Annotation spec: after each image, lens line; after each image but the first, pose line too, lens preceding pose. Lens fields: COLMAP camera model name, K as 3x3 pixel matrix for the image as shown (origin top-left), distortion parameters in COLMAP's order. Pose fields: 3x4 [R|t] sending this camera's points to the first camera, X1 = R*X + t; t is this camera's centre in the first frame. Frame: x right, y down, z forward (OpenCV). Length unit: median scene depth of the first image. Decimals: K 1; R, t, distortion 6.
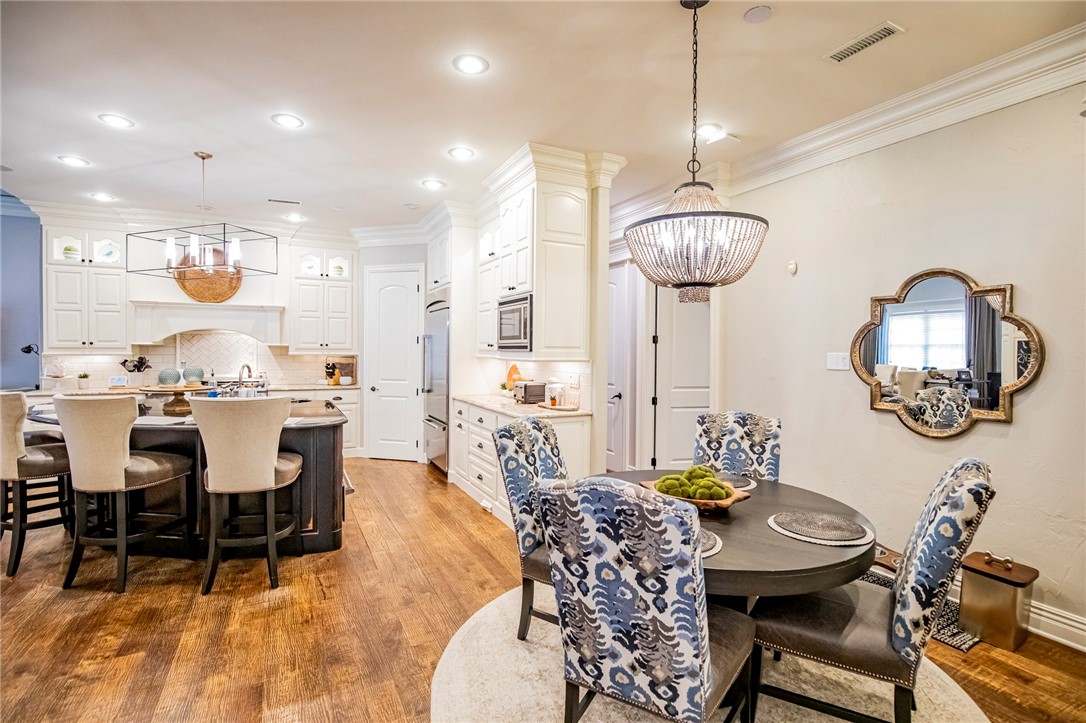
lens RADIAL K [[513.1, 0, 546.5], [0, 513.1, 360.3], [0, 0, 1]] dist [-0.002603, 0.000529]
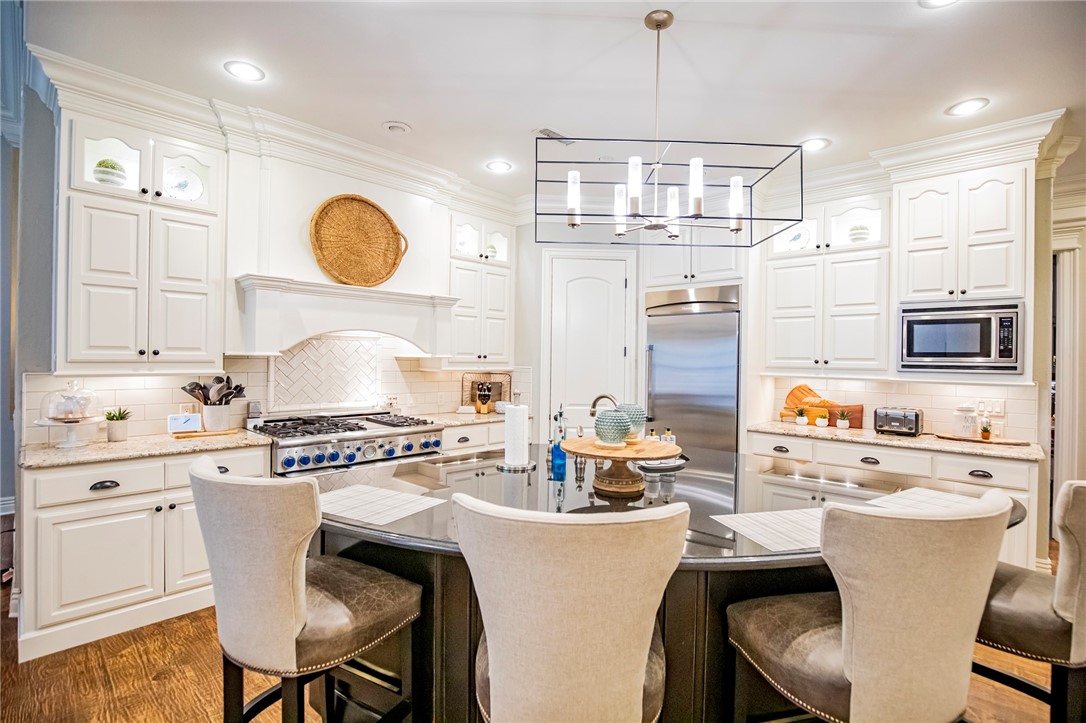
lens RADIAL K [[513.1, 0, 540.6], [0, 513.1, 361.6], [0, 0, 1]] dist [-0.002603, 0.000529]
pose [[0.935132, 0.004006, 0.354277, -0.674888], [-0.000930, 0.999960, -0.008852, -0.019011], [-0.354298, 0.007948, 0.935099, 0.361218]]
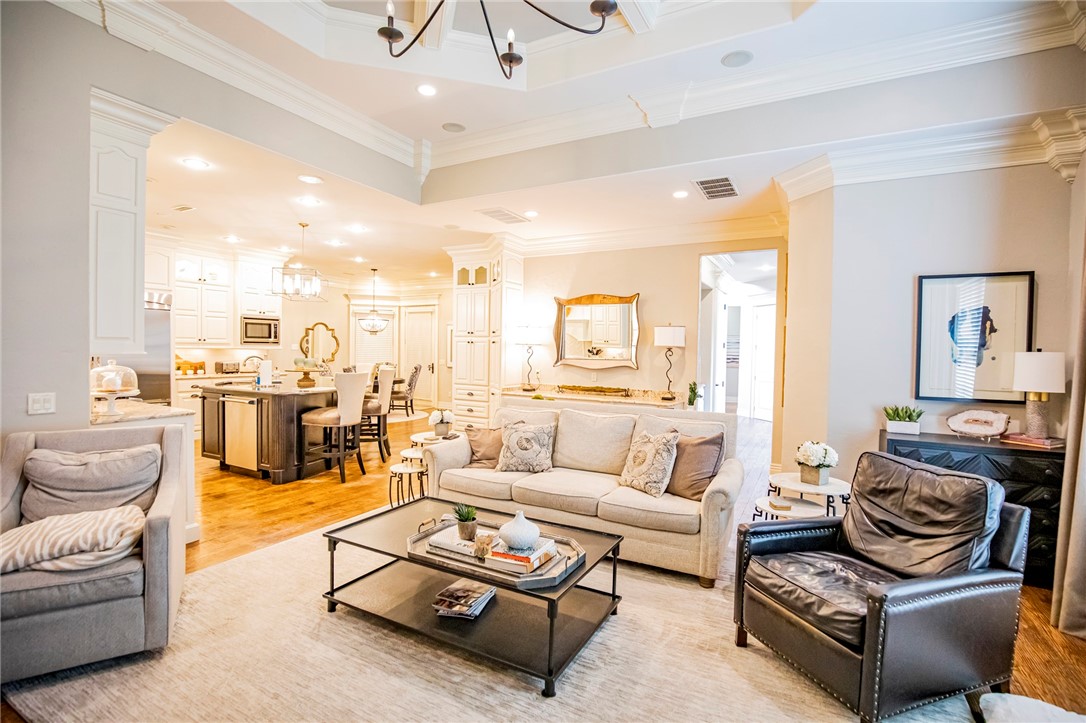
lens RADIAL K [[513.1, 0, 541.8], [0, 513.1, 361.6], [0, 0, 1]] dist [-0.002603, 0.000529]
pose [[-0.293870, -0.035153, 0.955199, -2.573391], [-0.003851, 0.999359, 0.035593, -0.019502], [-0.955838, 0.006782, -0.293817, 0.459754]]
